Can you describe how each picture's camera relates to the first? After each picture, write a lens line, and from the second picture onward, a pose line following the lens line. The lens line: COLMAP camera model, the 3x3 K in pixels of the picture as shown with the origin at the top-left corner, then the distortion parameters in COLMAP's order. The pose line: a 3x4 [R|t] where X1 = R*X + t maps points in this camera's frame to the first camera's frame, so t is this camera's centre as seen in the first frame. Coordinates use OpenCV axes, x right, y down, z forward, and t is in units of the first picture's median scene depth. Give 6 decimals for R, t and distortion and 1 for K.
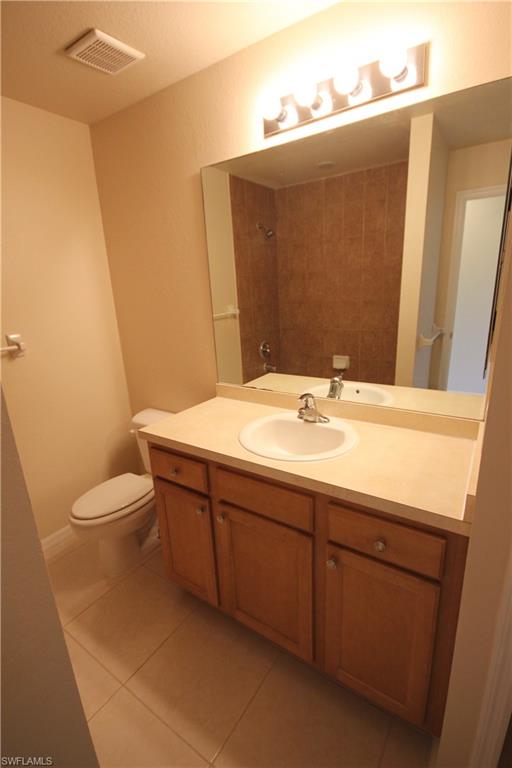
lens RADIAL K [[333.0, 0, 256.0], [0, 333.0, 384.0], [0, 0, 1]] dist [0.001985, 0.000131]
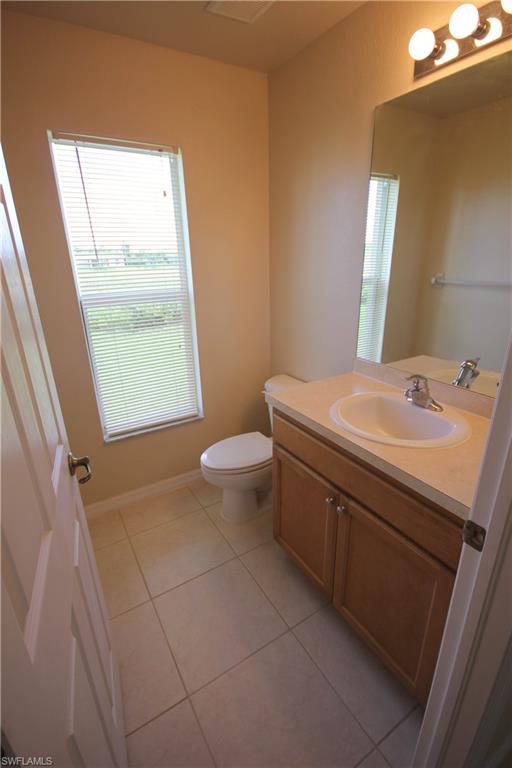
lens RADIAL K [[354.7, 0, 256.0], [0, 354.7, 384.0], [0, 0, 1]] dist [-0.000023, -0.000515]
pose [[0.912111, 0.163700, -0.375841, 0.115048], [-0.131761, 0.985231, 0.109358, 0.006599], [0.388192, -0.050225, 0.920209, -0.060846]]
